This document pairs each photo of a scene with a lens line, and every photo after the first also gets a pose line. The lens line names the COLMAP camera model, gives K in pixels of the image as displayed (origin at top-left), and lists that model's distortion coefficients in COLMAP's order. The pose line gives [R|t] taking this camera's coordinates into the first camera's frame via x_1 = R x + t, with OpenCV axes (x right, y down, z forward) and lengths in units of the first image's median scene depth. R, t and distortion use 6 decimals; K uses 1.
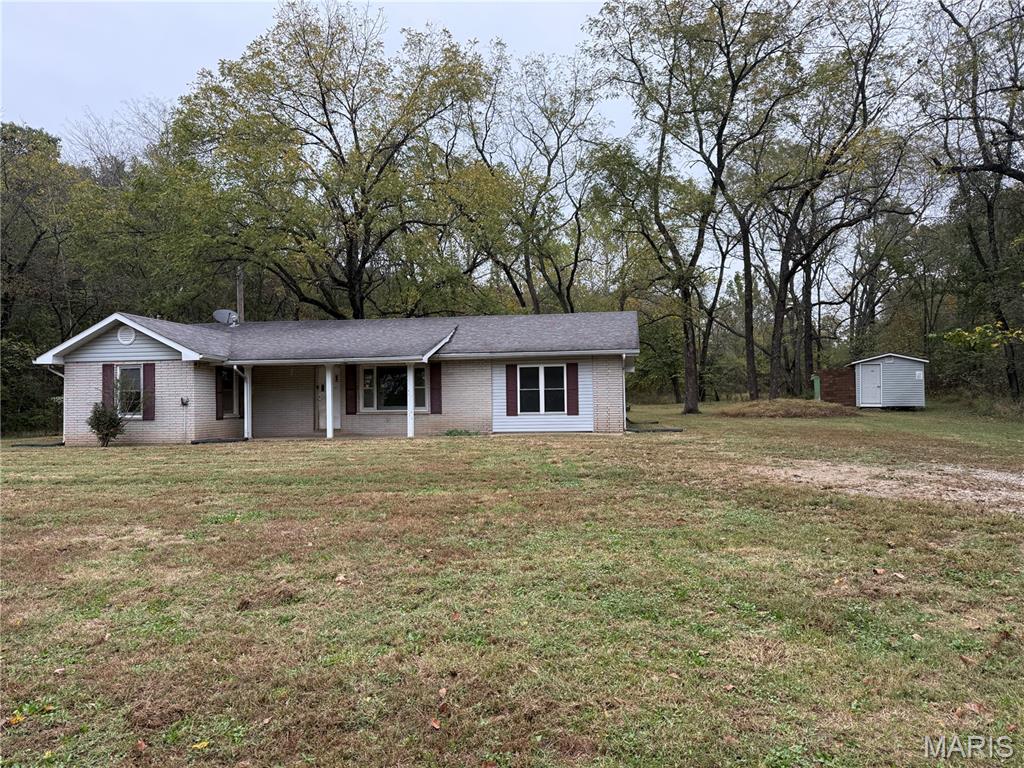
lens RADIAL K [[723.0, 0, 514.7], [0, 723.0, 383.5], [0, 0, 1]] dist [0.059127, -0.056204]
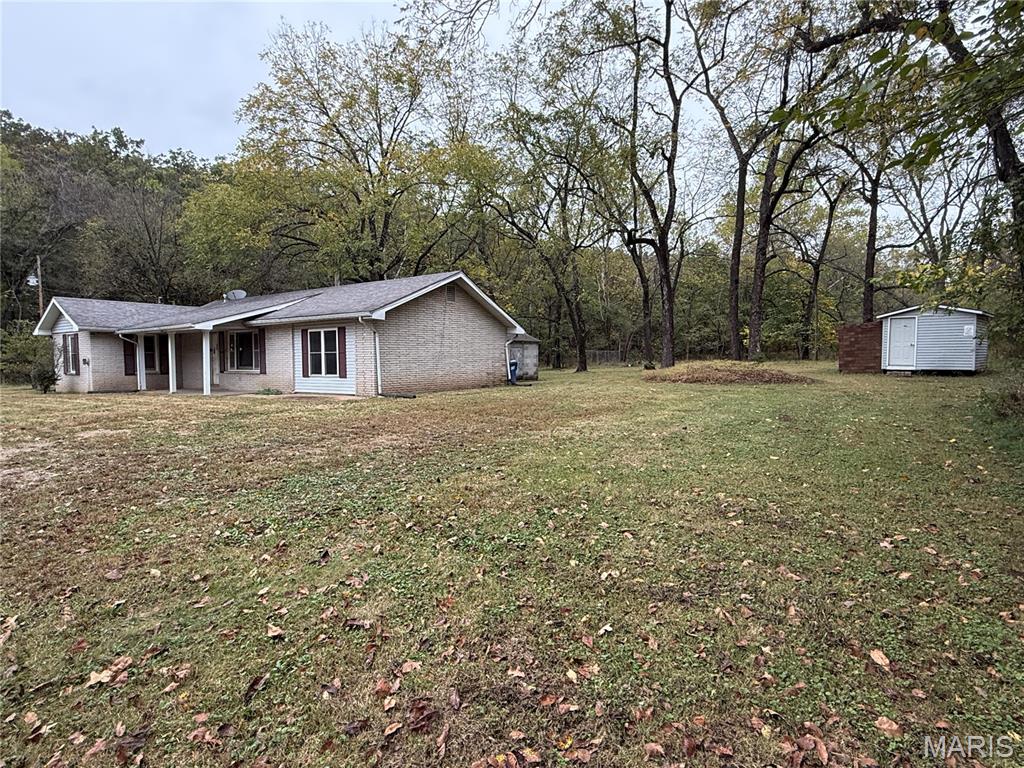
lens RADIAL K [[546.6, 0, 514.2], [0, 546.6, 384.7], [0, 0, 1]] dist [-0.001608, 0.000391]
pose [[0.894740, 0.029526, -0.445611, 0.632711], [0.007440, 0.996688, 0.080979, -0.007819], [0.446526, -0.075771, 0.891557, 0.419996]]
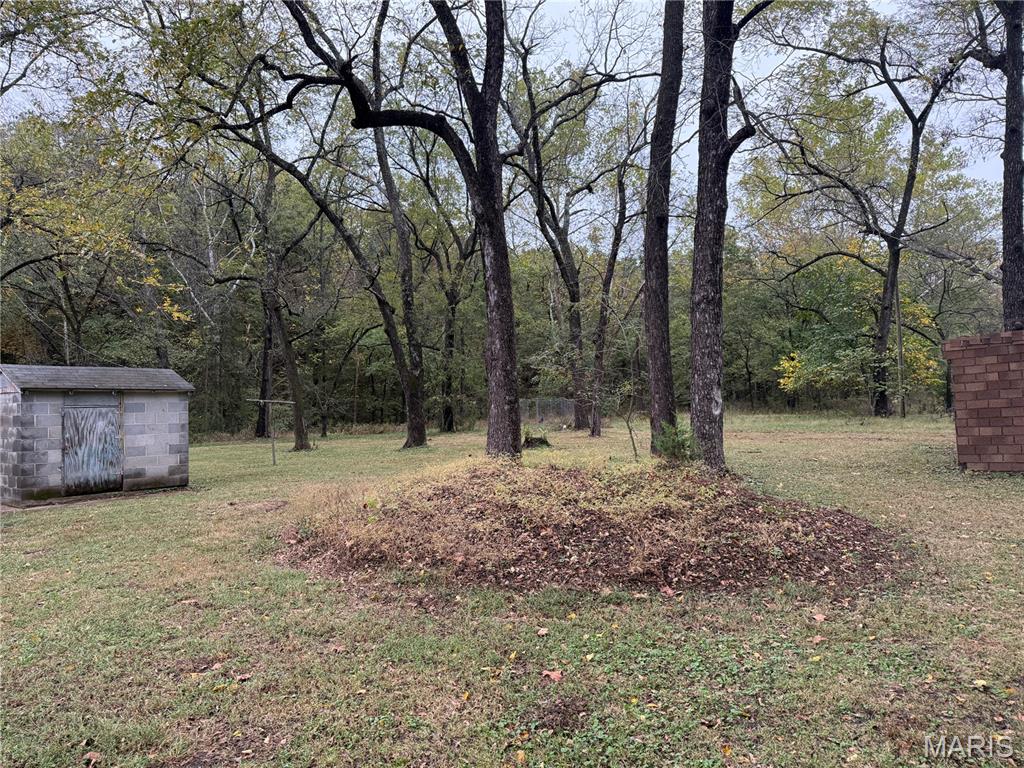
lens RADIAL K [[723.0, 0, 508.9], [0, 723.0, 387.8], [0, 0, 1]] dist [0.059127, -0.056204]
pose [[0.897585, -0.011366, -0.440695, 0.671816], [0.016569, 0.999831, 0.007962, -0.006398], [0.440530, -0.014448, 0.897622, 1.107734]]
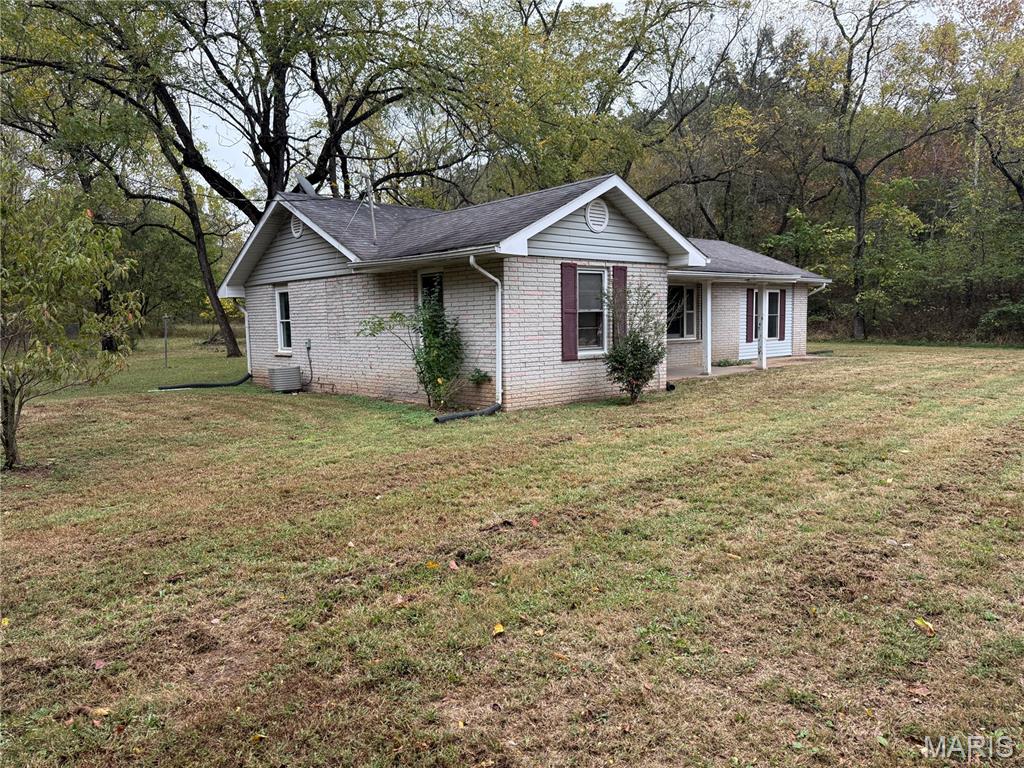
lens RADIAL K [[723.0, 0, 511.5], [0, 723.0, 387.2], [0, 0, 1]] dist [0.059127, -0.056204]
pose [[0.656119, -0.063152, 0.752011, -0.943974], [-0.014838, 0.995220, 0.096522, 0.015247], [-0.754512, -0.074489, 0.652046, 0.606457]]
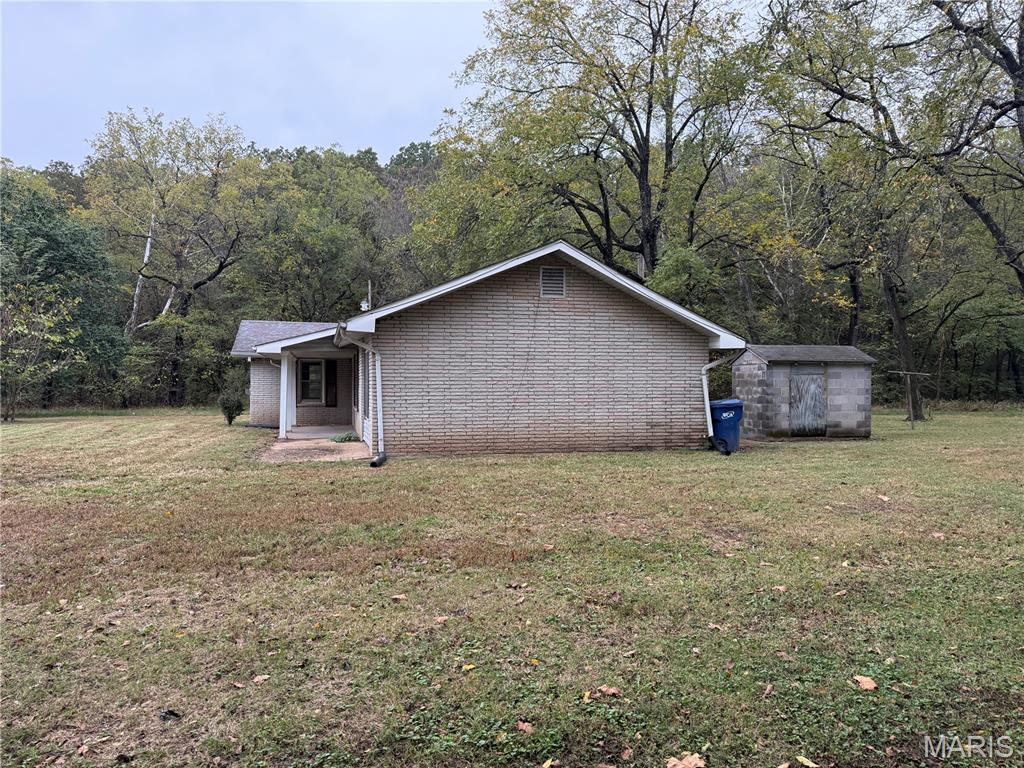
lens RADIAL K [[723.0, 0, 466.5], [0, 723.0, 387.1], [0, 0, 1]] dist [0.059127, -0.056204]
pose [[0.377717, 0.016855, -0.925768, 0.723627], [0.018923, 0.999485, 0.025918, -0.005897], [0.925728, -0.027308, 0.377203, 0.823596]]
